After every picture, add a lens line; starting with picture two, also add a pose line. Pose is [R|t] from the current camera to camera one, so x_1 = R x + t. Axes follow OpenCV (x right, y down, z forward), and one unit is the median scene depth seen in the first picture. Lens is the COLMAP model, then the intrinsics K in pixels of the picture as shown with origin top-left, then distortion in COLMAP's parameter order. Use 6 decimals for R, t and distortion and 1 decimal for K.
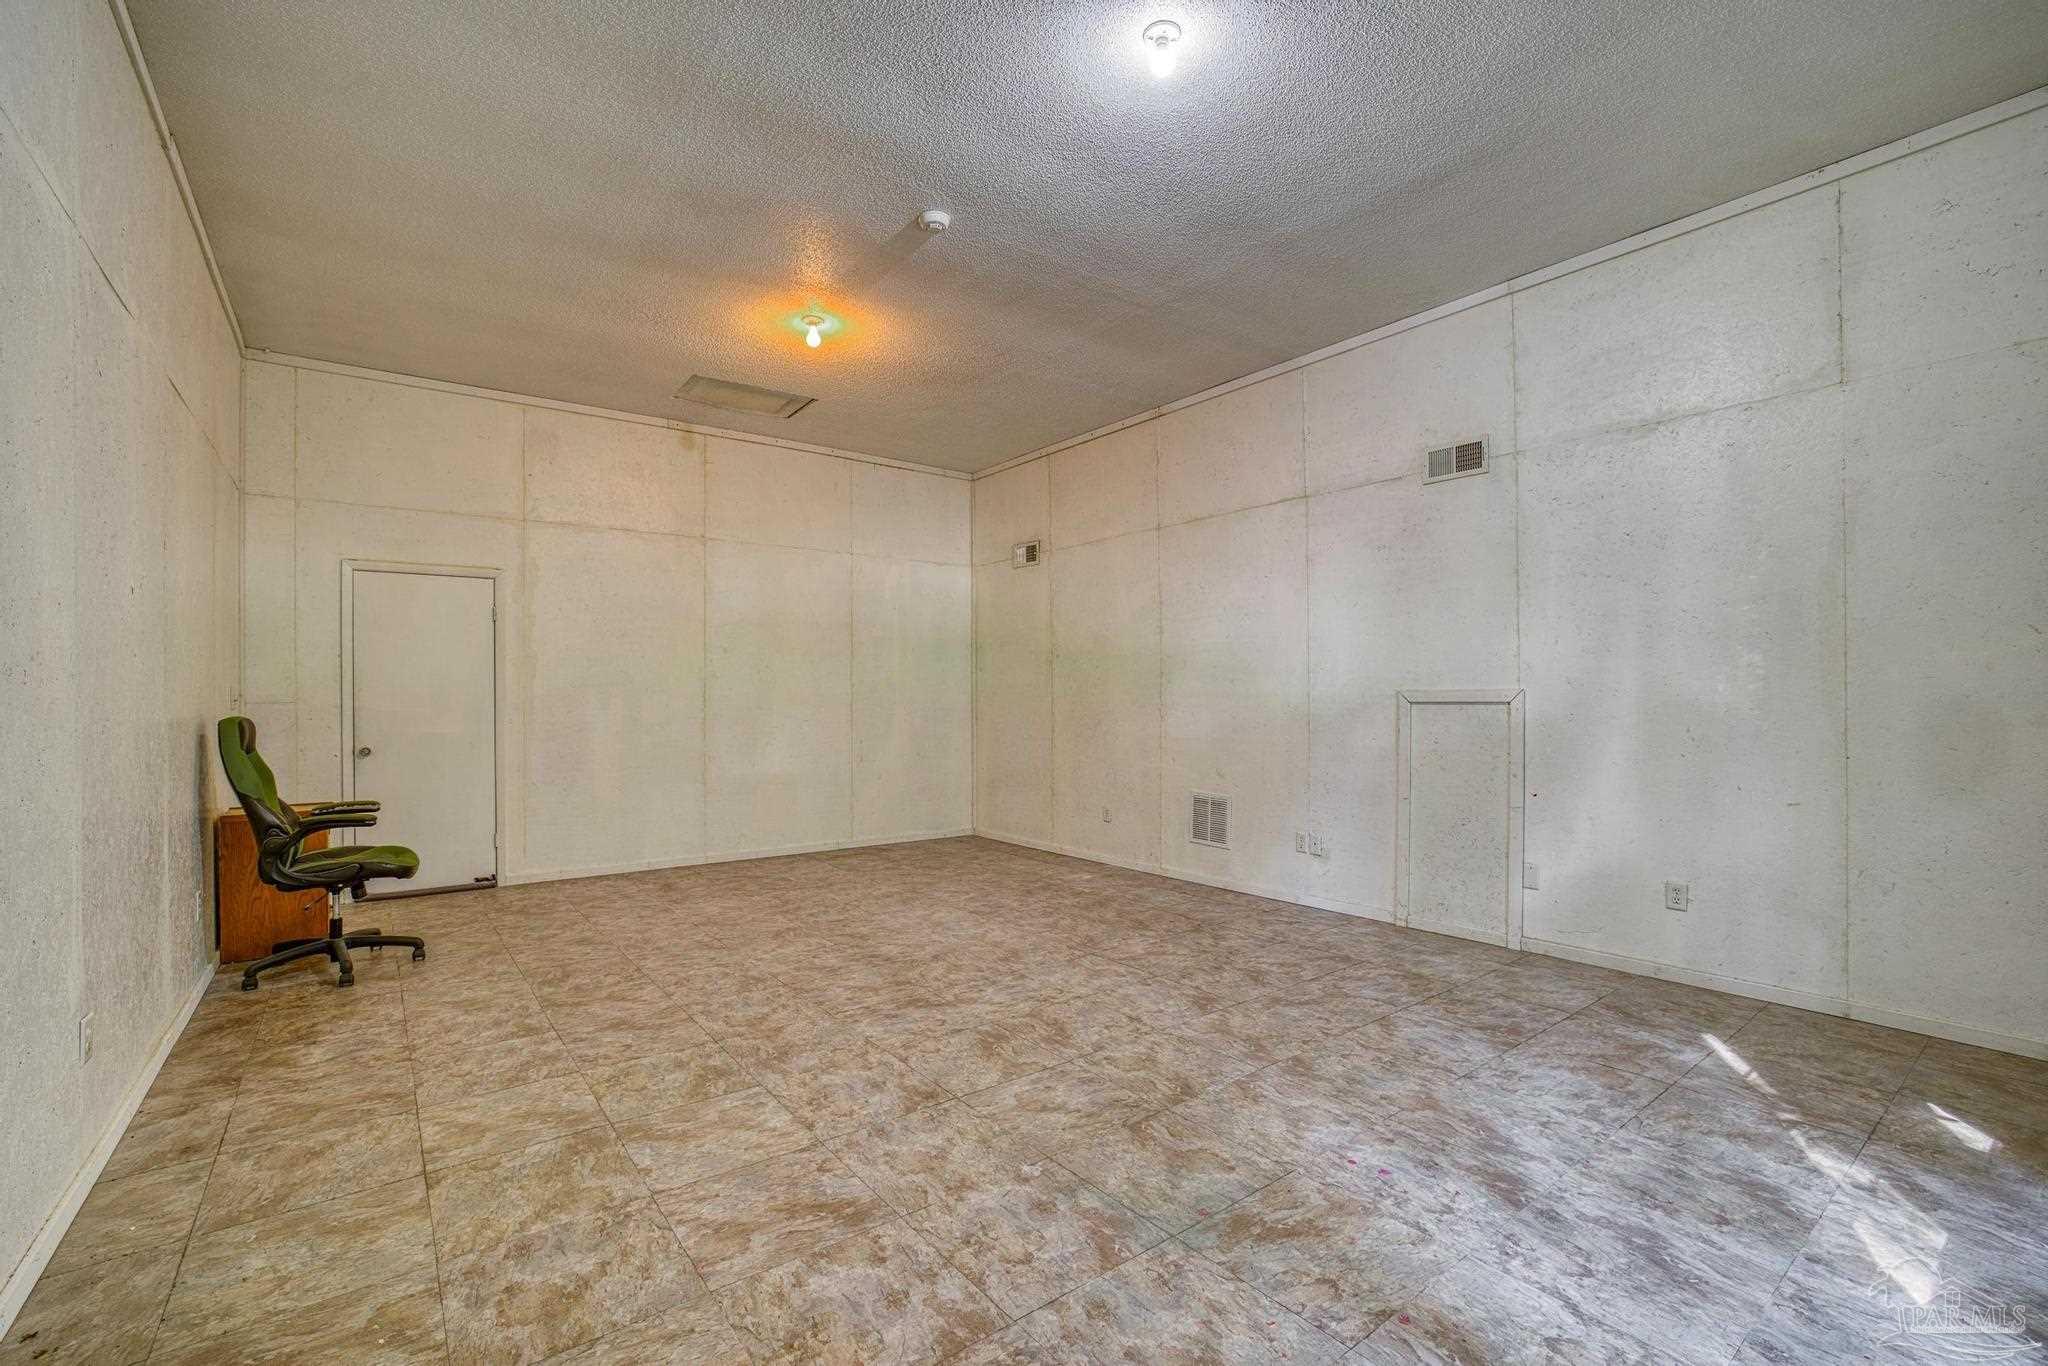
lens RADIAL K [[871.1, 0, 1021.4], [0, 871.1, 695.3], [0, 0, 1]] dist [-0.008320, 0.003245]
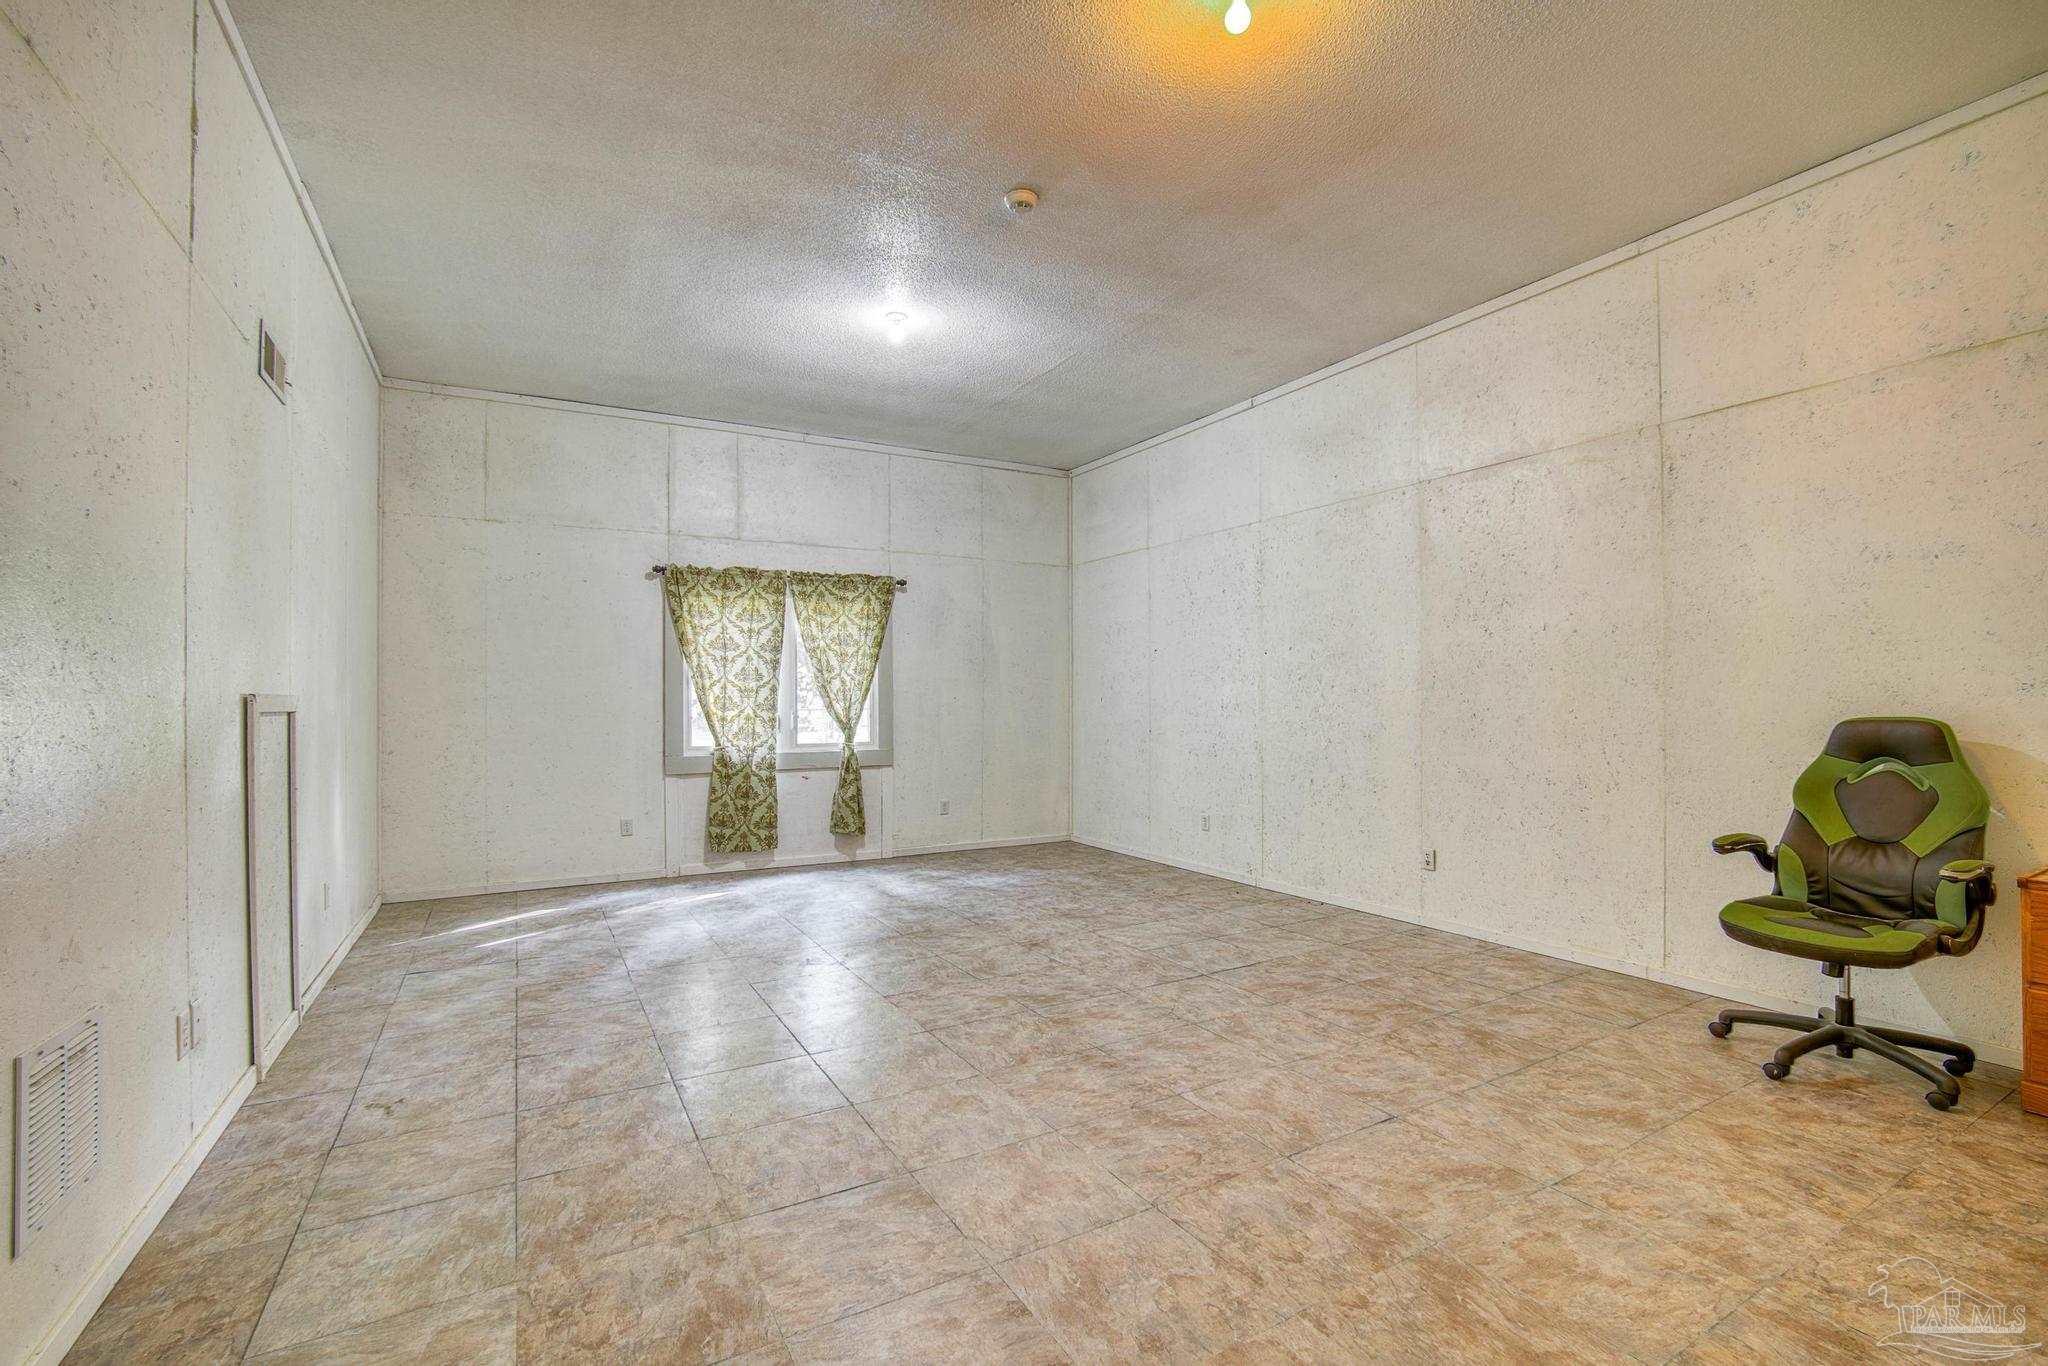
lens RADIAL K [[871.1, 0, 1024.6], [0, 871.1, 696.1], [0, 0, 1]] dist [-0.008320, 0.003245]
pose [[-0.991797, 0.010856, 0.127362, -0.229666], [0.009011, 0.999846, -0.015050, 0.013079], [-0.127506, -0.013779, -0.991742, 2.015748]]
